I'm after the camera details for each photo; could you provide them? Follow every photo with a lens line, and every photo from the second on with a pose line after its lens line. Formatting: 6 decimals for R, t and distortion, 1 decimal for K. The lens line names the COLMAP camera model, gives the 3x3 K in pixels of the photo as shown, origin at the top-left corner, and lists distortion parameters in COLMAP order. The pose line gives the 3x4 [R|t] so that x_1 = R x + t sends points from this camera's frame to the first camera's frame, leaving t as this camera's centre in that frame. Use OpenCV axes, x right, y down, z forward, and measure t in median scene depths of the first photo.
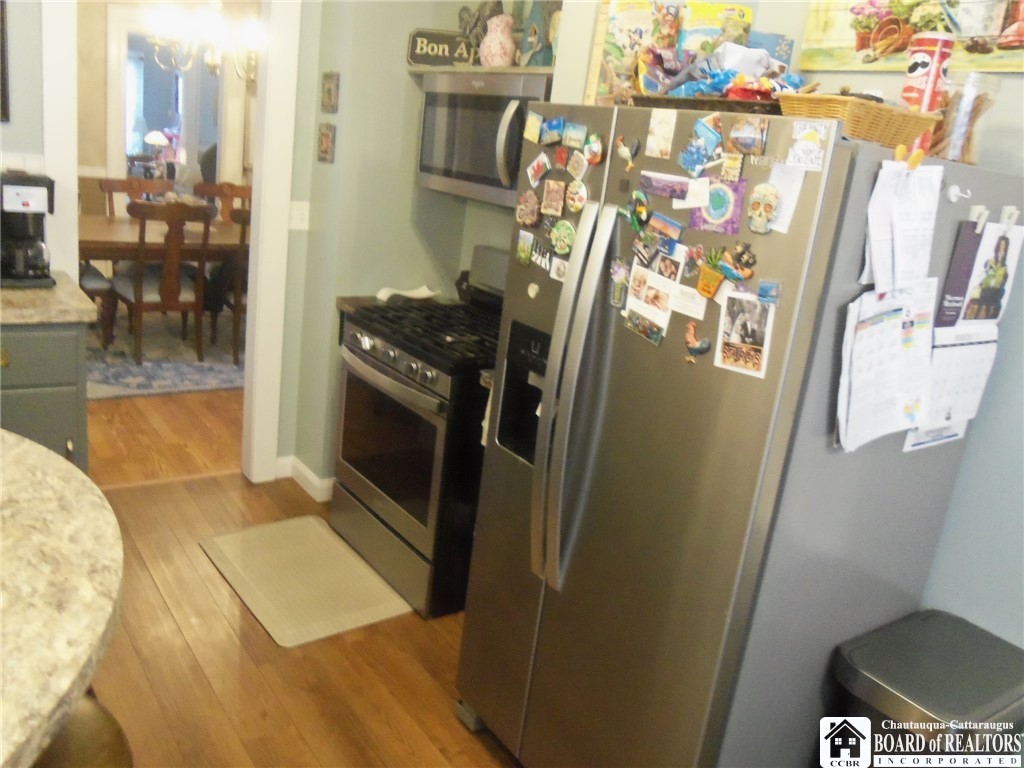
lens RADIAL K [[854.6, 0, 511.0], [0, 854.6, 383.9], [0, 0, 1]] dist [-0.014065, -0.004941]
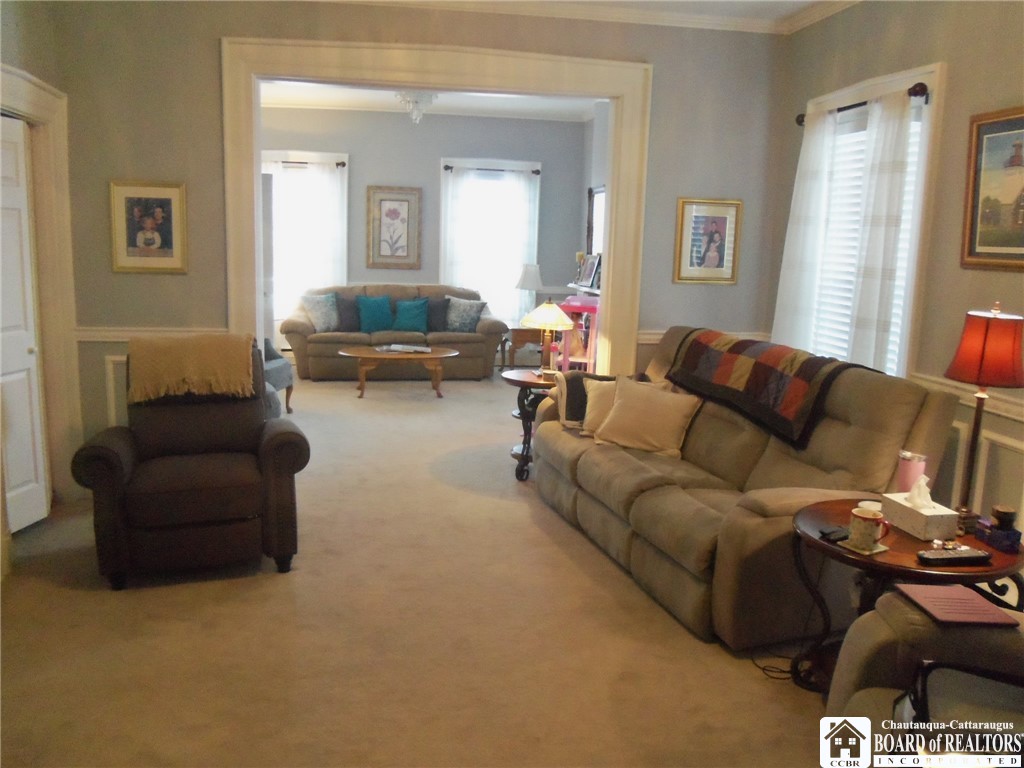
lens RADIAL K [[854.6, 0, 511.4], [0, 854.6, 381.7], [0, 0, 1]] dist [-0.014065, -0.004941]
pose [[0.899679, -0.017139, -0.436215, -0.218780], [-0.037758, 0.992430, -0.116867, -0.189237], [0.434916, 0.121614, 0.892221, 0.545726]]
